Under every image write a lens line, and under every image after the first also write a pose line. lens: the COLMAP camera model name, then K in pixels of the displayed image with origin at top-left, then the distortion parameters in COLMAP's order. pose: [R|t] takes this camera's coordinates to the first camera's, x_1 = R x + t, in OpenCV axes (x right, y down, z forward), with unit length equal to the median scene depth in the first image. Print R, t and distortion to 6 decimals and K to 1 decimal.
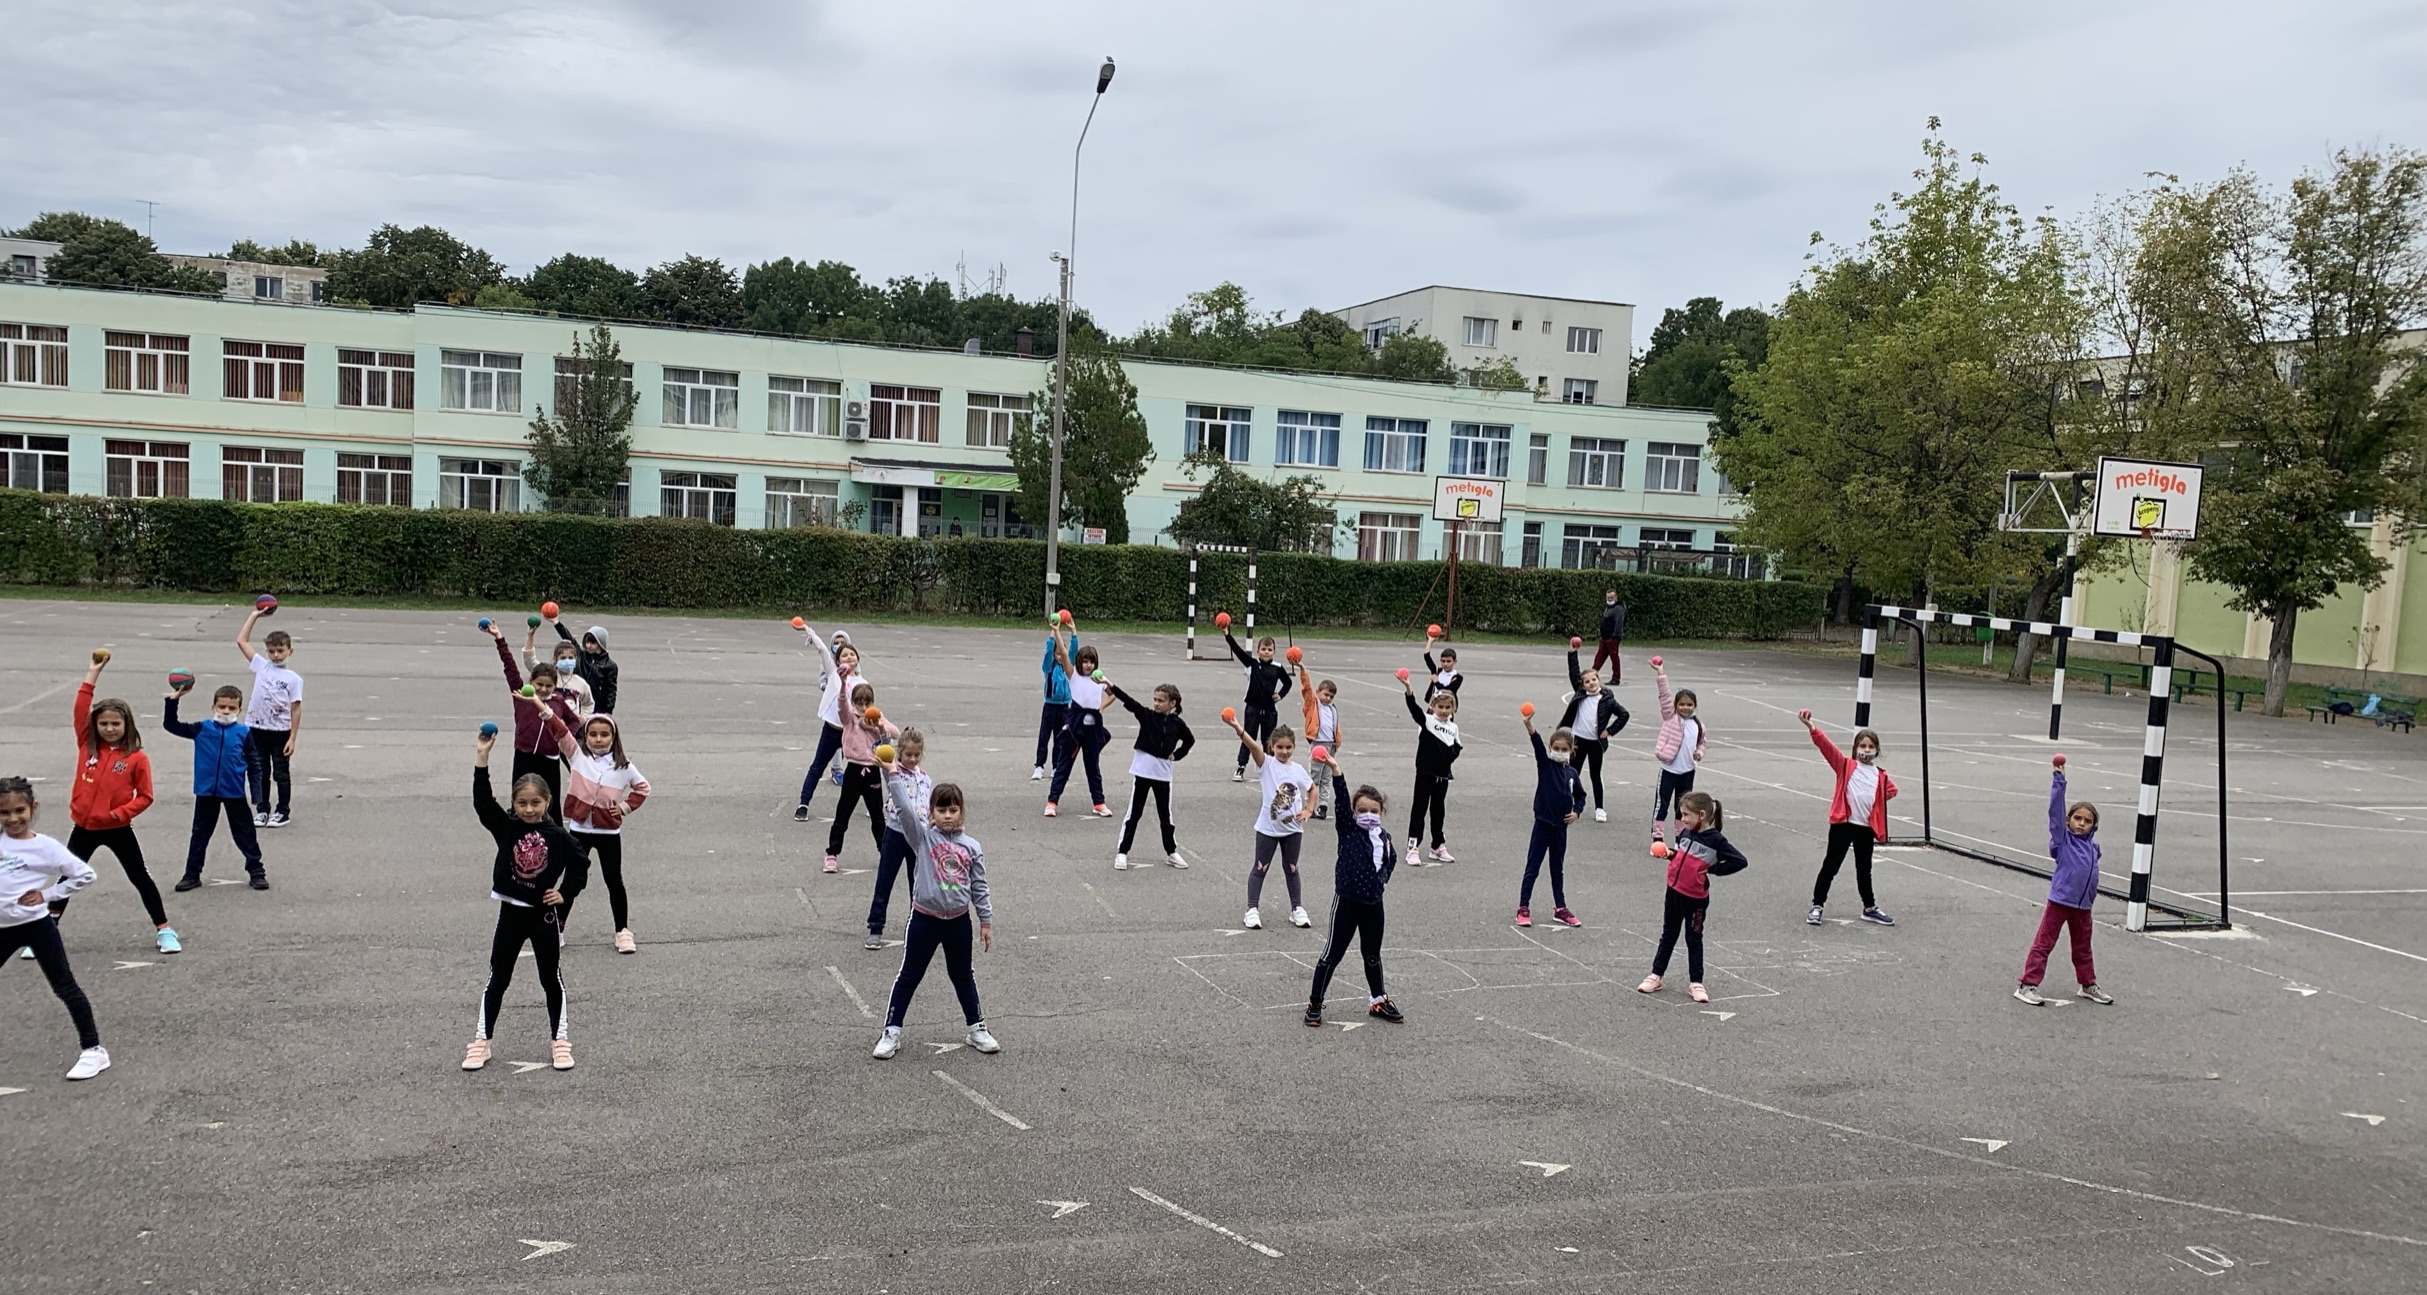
lens RADIAL K [[1836.1, 0, 1199.1], [0, 1836.1, 694.3], [0, 0, 1]] dist [0.070972, -0.111017]
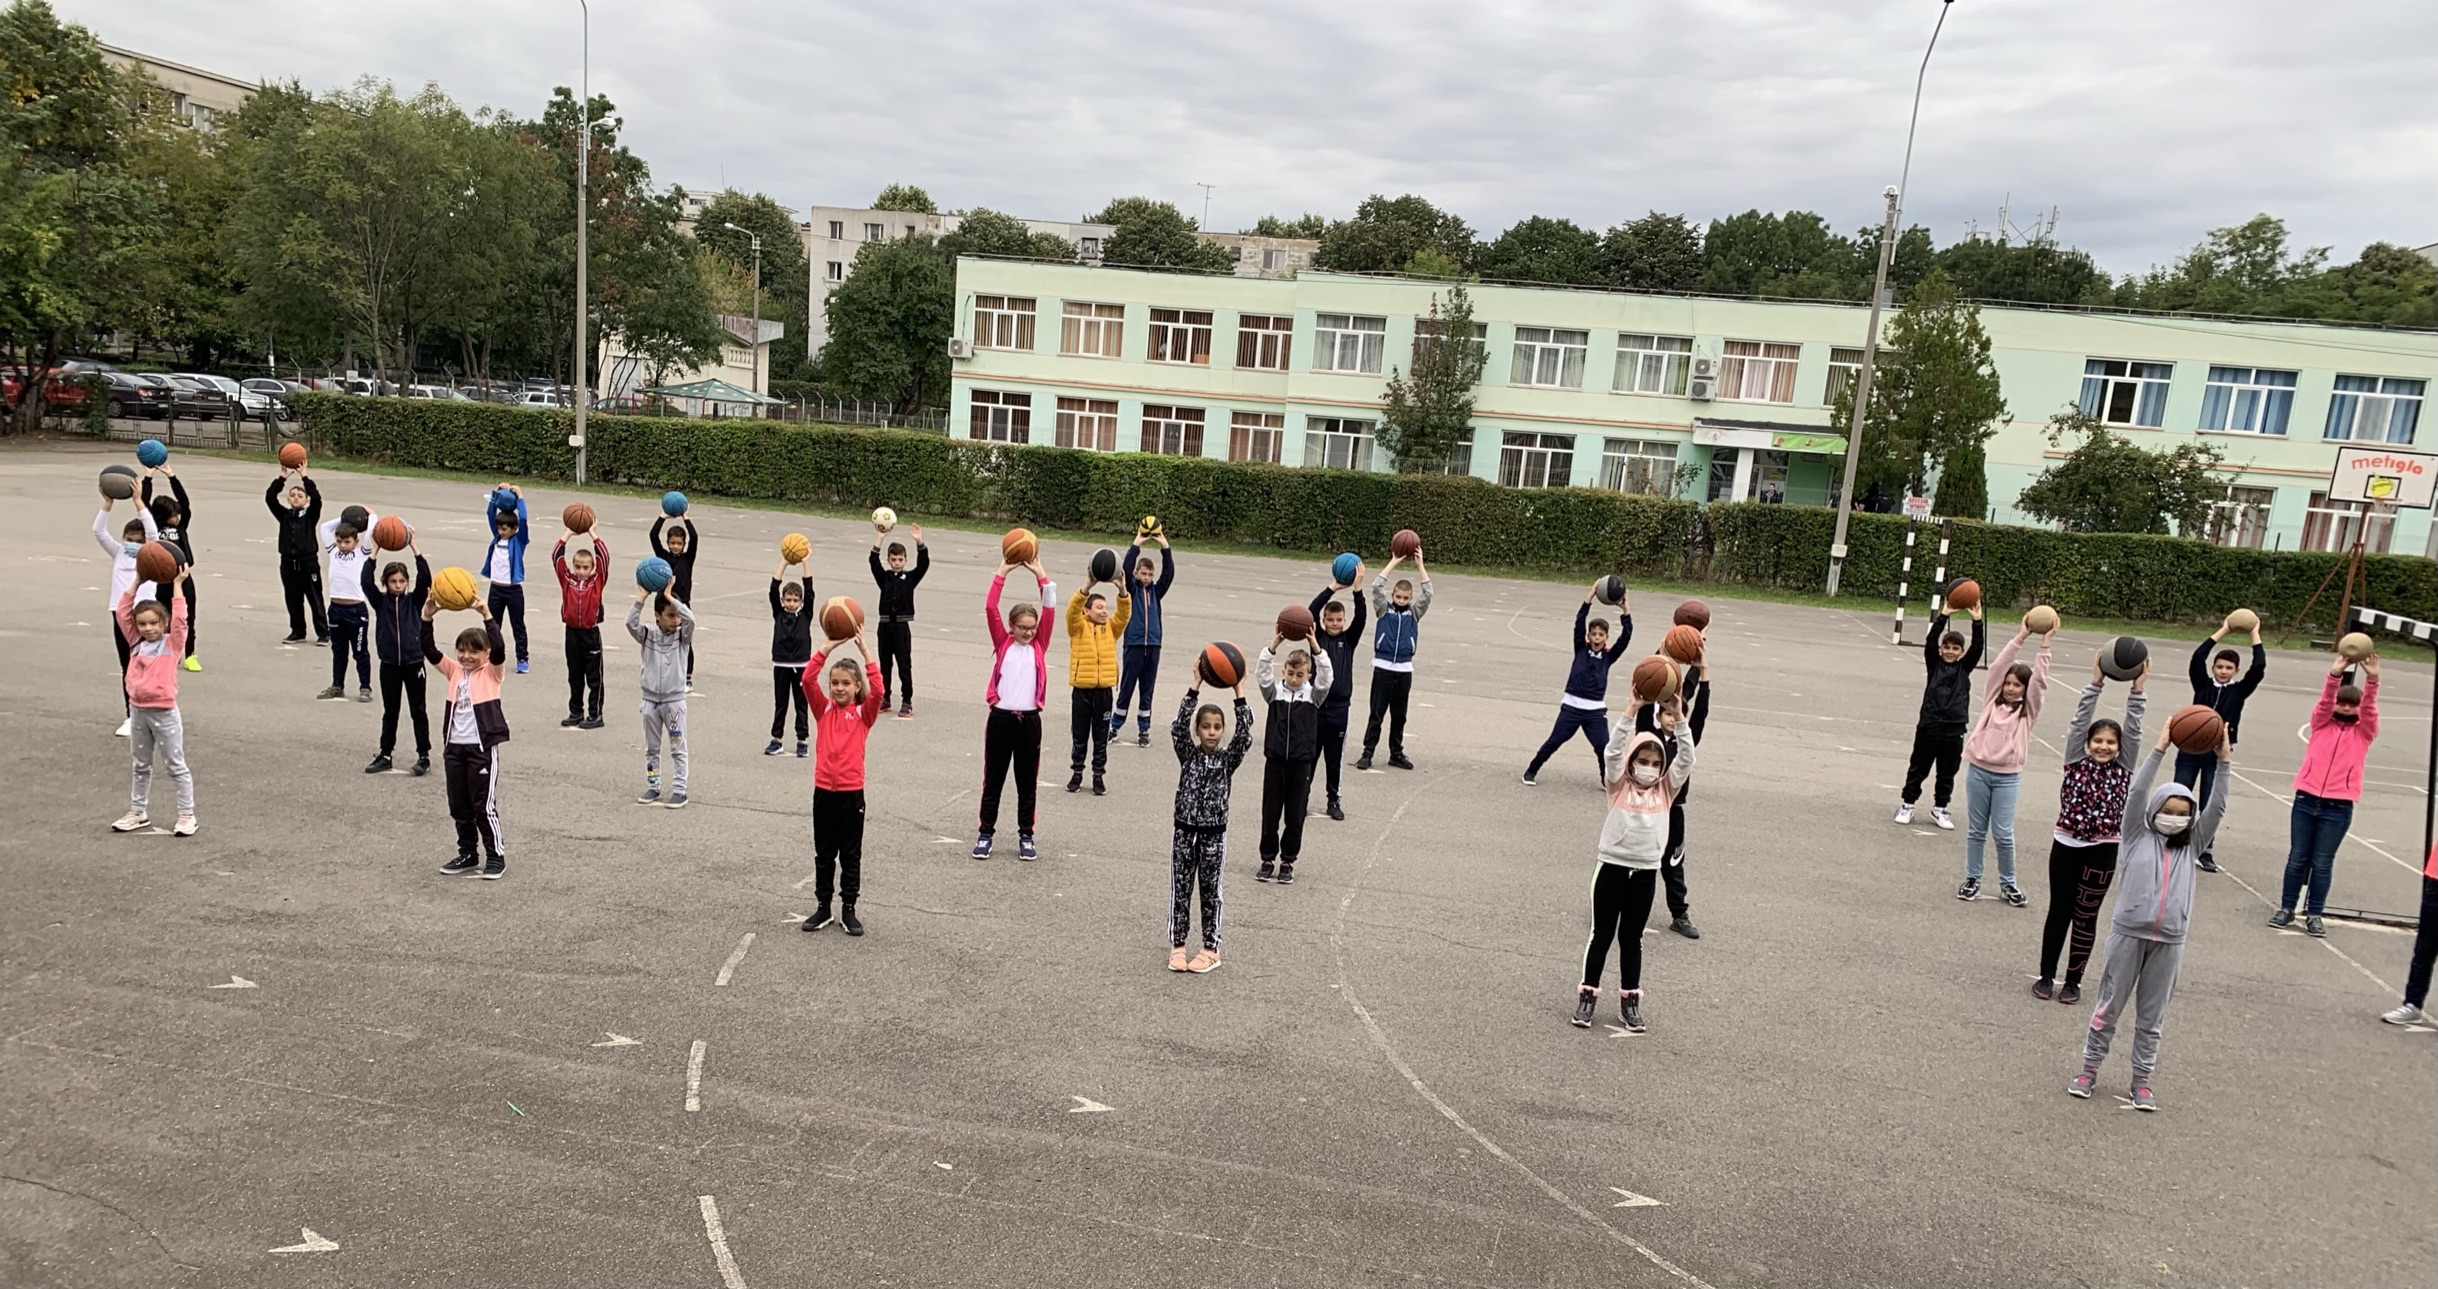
lens RADIAL K [[1821.8, 0, 1202.9], [0, 1821.8, 852.7], [0, 0, 1]] dist [0.061379, -0.087632]
pose [[0.857776, 0.130973, -0.497058, 0.106682], [-0.079610, 0.989176, 0.123261, -0.001067], [0.507821, -0.066160, 0.858918, 0.028529]]
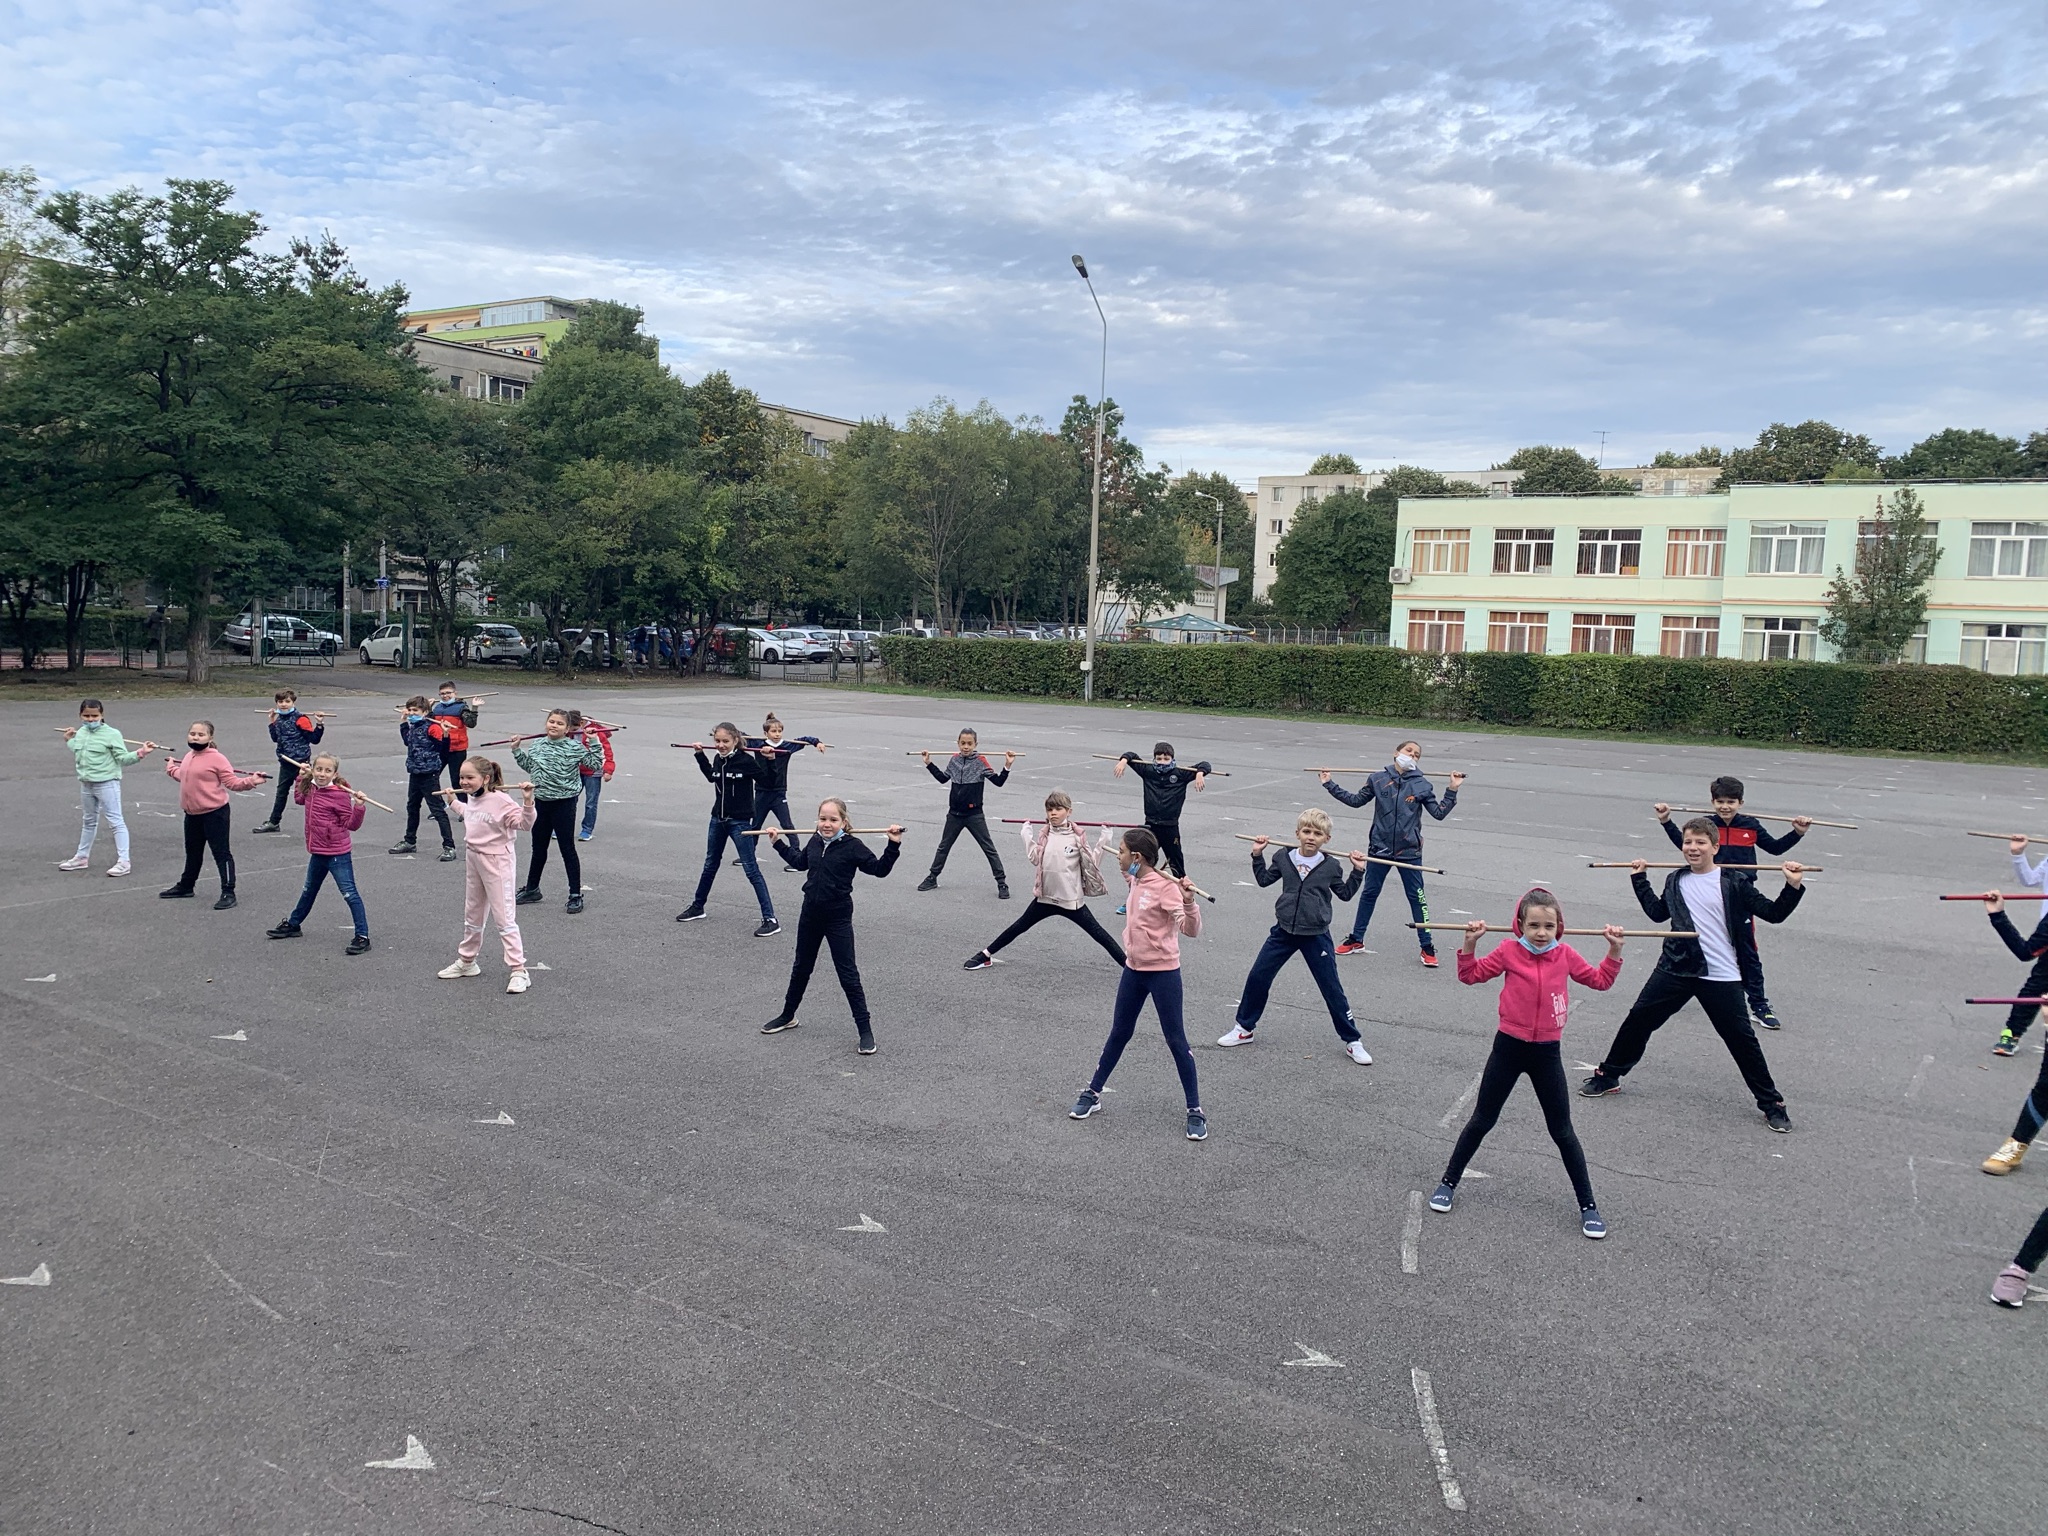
lens RADIAL K [[1533.3, 0, 1007.6], [0, 1533.3, 766.0], [0, 0, 1]] dist [0.049339, -0.069589]
pose [[0.625371, 0.042675, -0.779160, 0.053367], [-0.073158, 0.997312, -0.004095, 0.001397], [0.776891, 0.059562, 0.626812, 0.055265]]
